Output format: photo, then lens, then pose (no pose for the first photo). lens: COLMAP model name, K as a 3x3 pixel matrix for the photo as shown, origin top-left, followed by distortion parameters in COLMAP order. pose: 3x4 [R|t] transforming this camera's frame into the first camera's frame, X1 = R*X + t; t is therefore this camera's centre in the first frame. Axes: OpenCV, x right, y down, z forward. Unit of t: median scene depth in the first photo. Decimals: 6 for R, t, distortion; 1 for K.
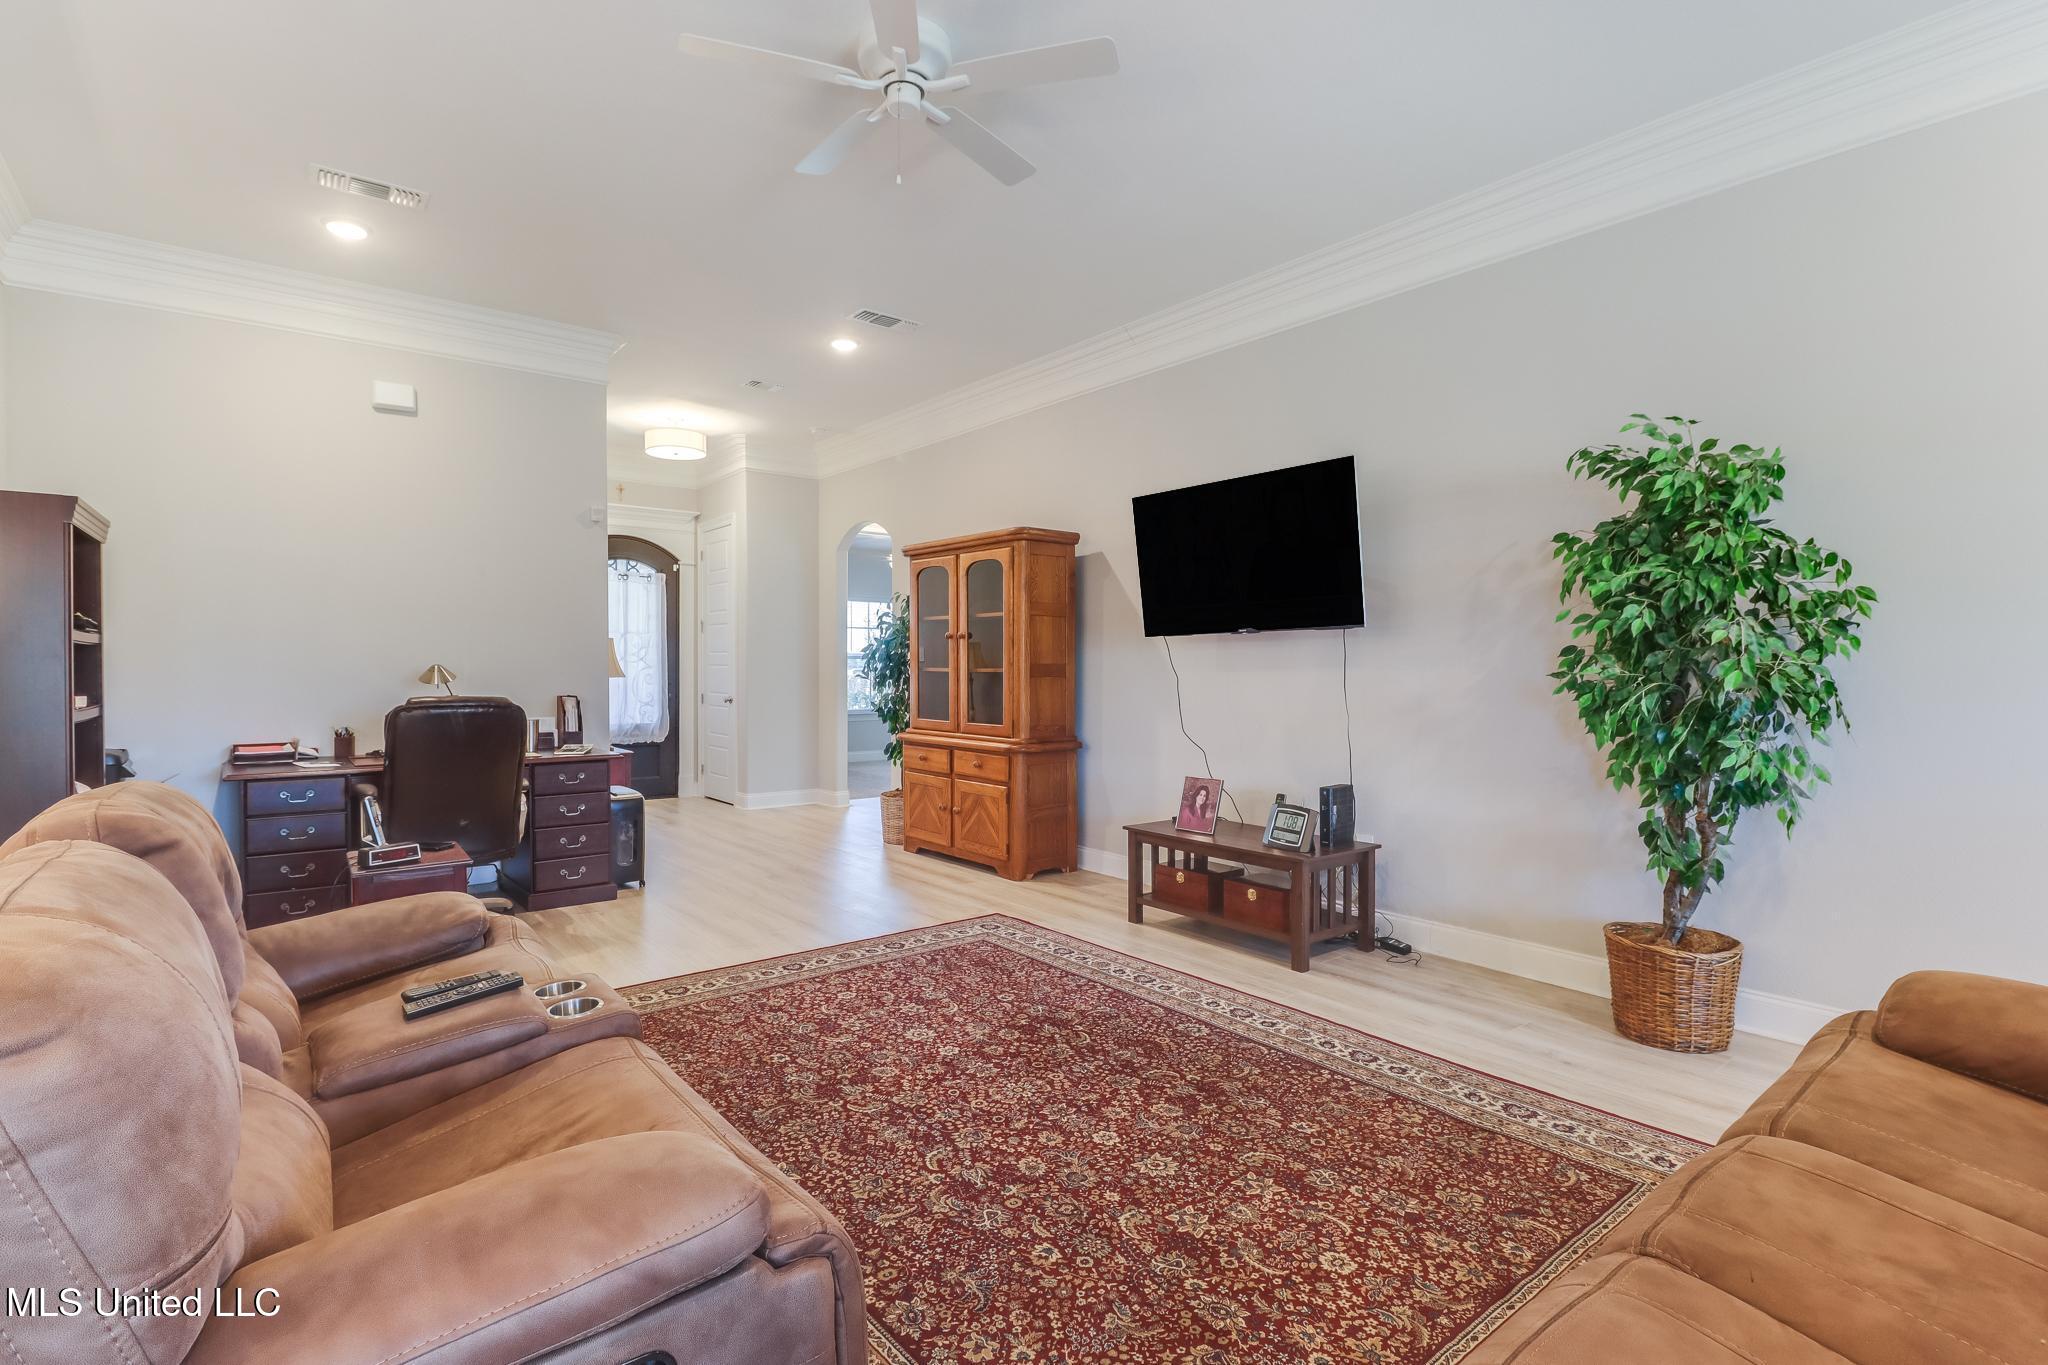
lens RADIAL K [[995.9, 0, 1021.9], [0, 995.9, 682.6], [0, 0, 1]] dist [0.010401, -0.003499]
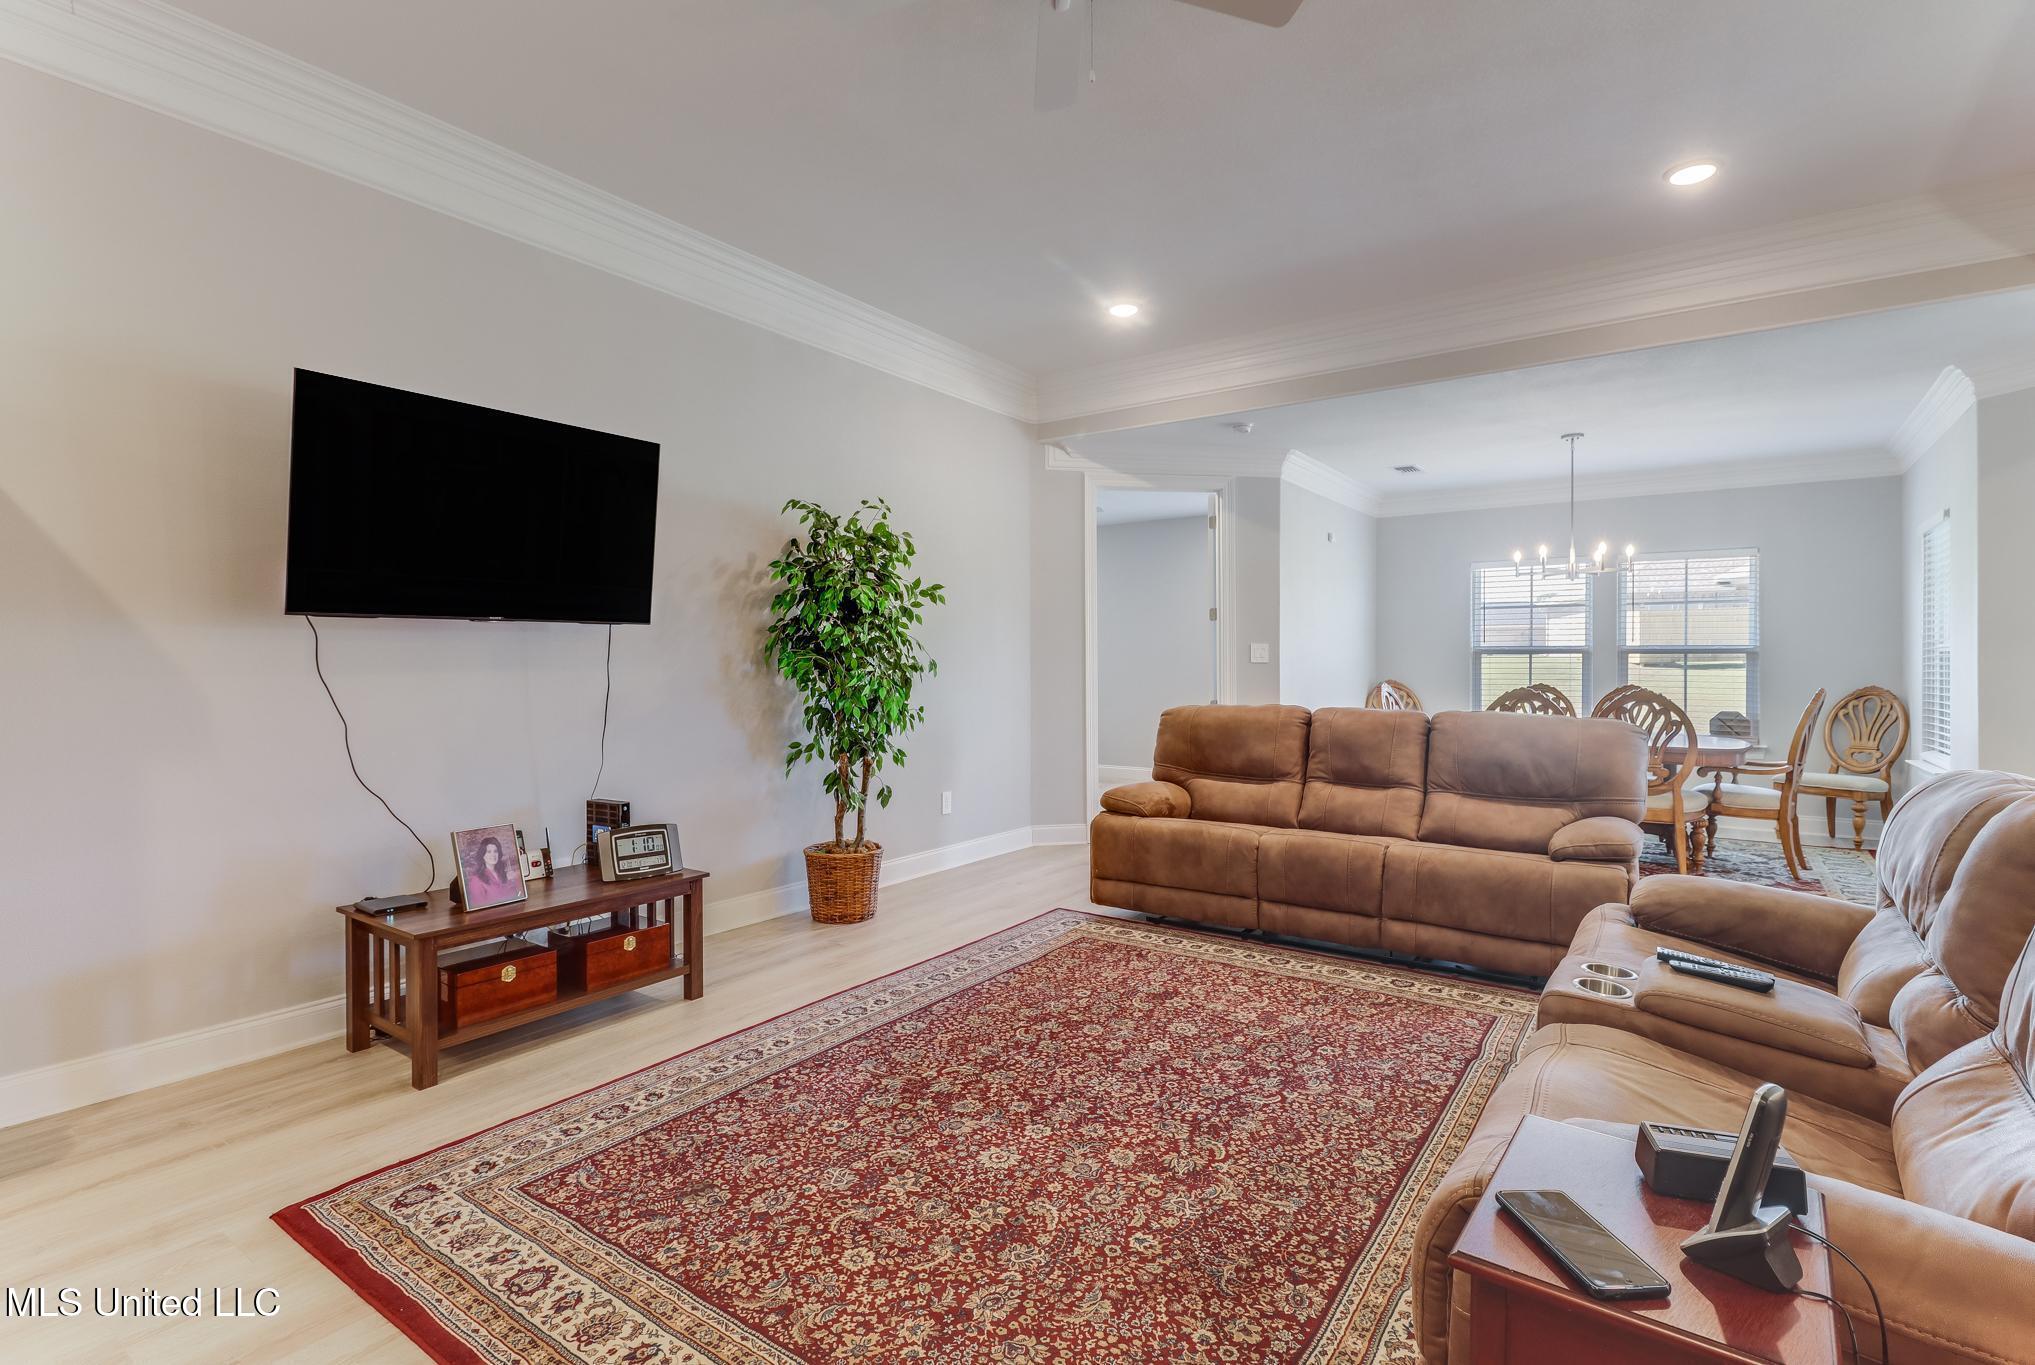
lens RADIAL K [[989.6, 0, 962.7], [0, 989.6, 672.5], [0, 0, 1]] dist [0.010401, -0.003499]
pose [[-0.258945, -0.011356, 0.965825, -0.759766], [0.017880, 0.999703, 0.016548, -0.024970], [-0.965727, 0.021554, -0.258665, 1.130133]]
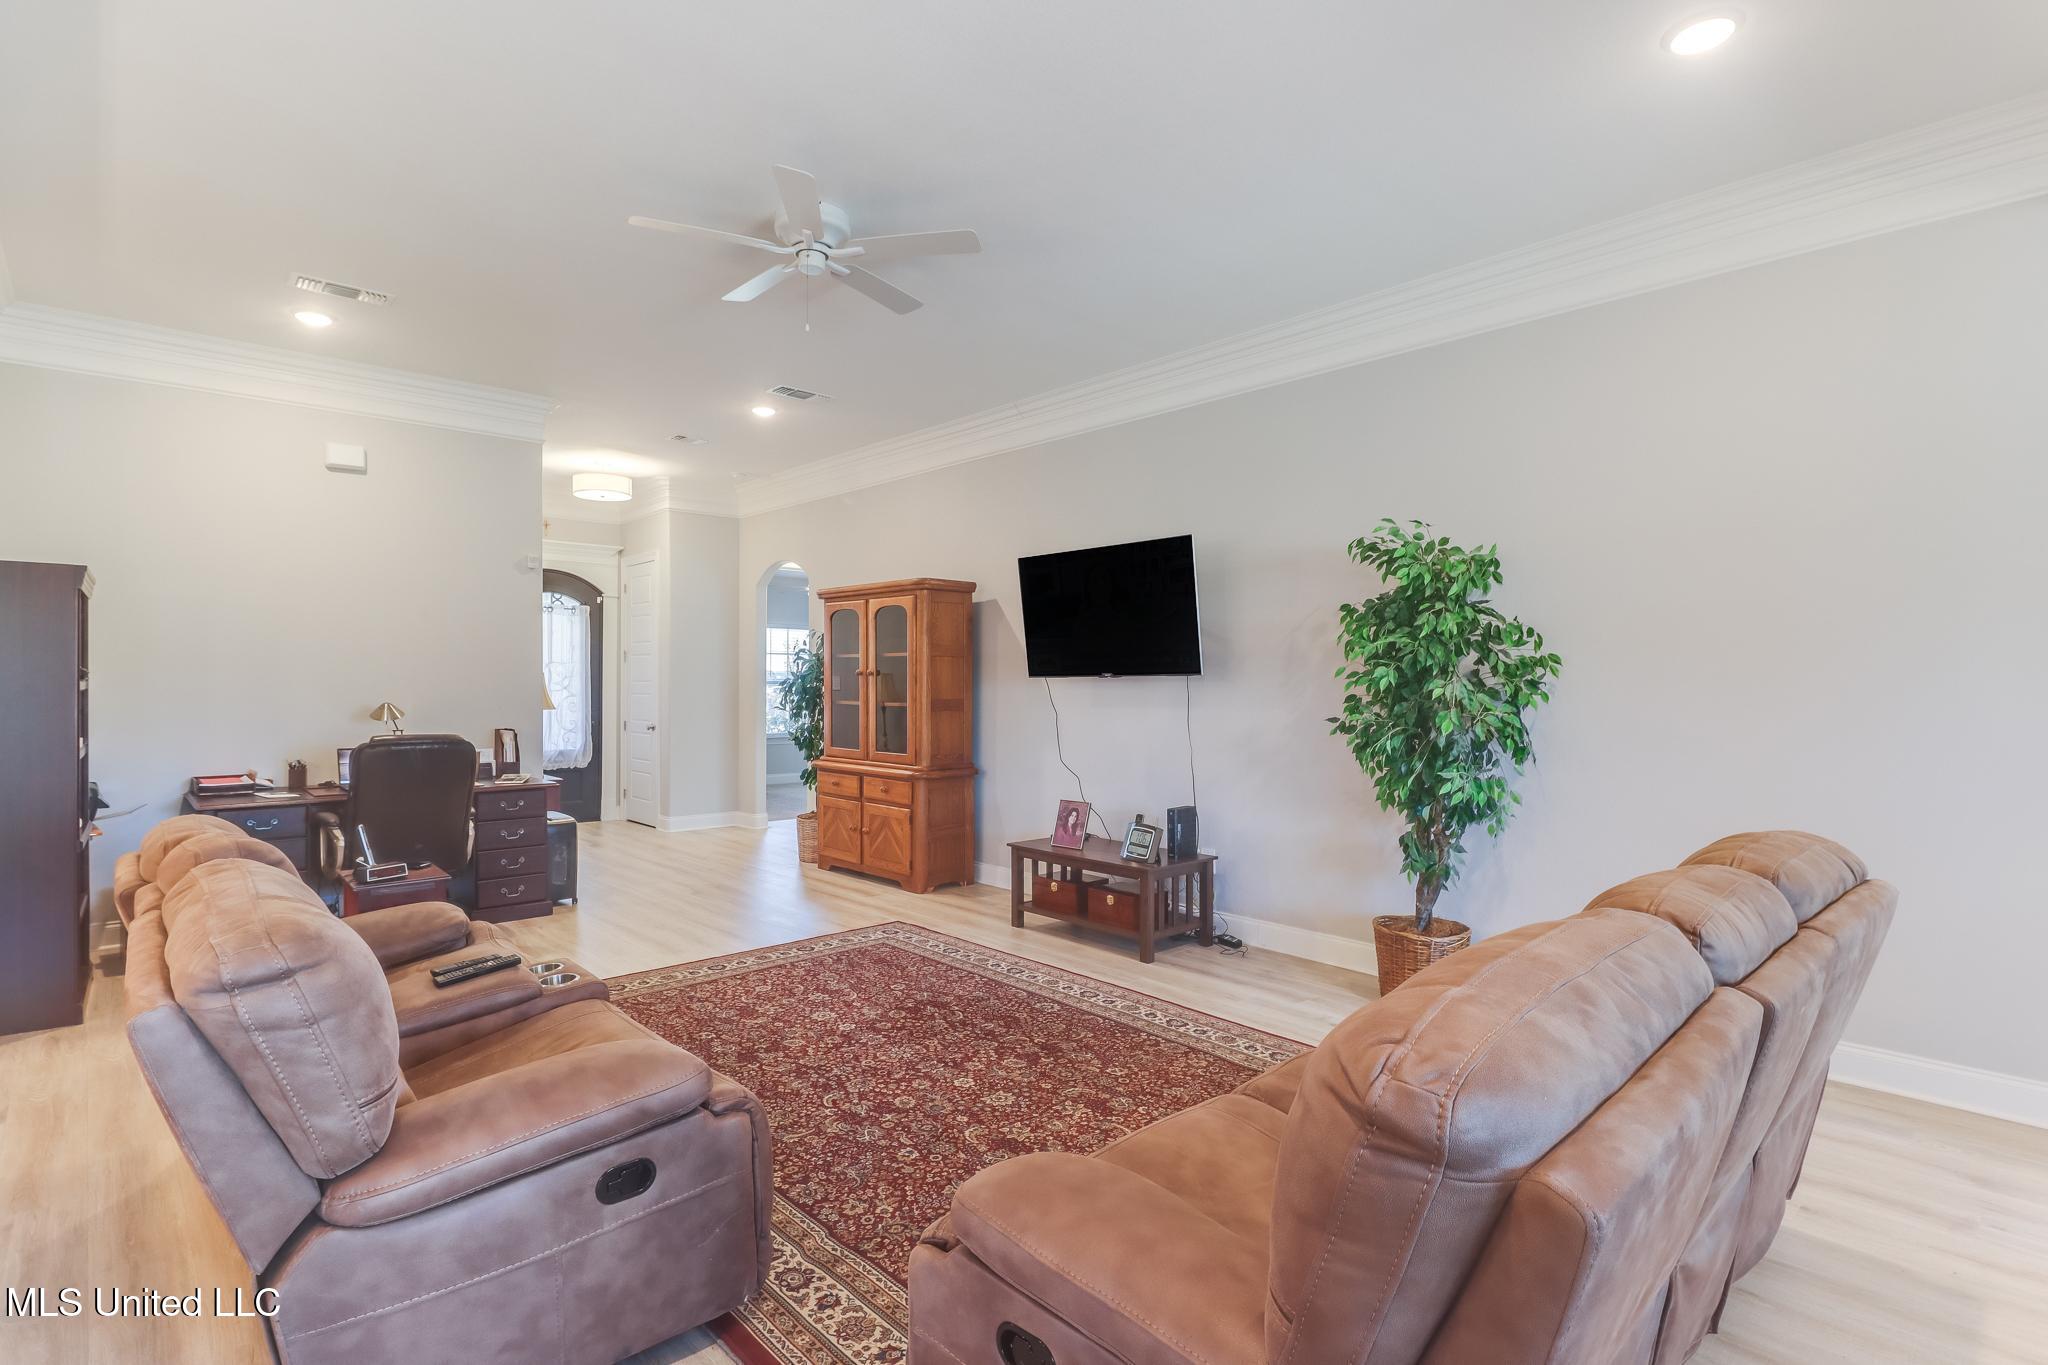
lens RADIAL K [[995.9, 0, 1014.8], [0, 995.9, 687.2], [0, 0, 1]] dist [0.010401, -0.003499]
pose [[0.997558, 0.000678, 0.069843, 0.042171], [0.000300, 0.999902, -0.013982, -0.029756], [-0.069846, 0.013969, 0.997460, -0.222687]]
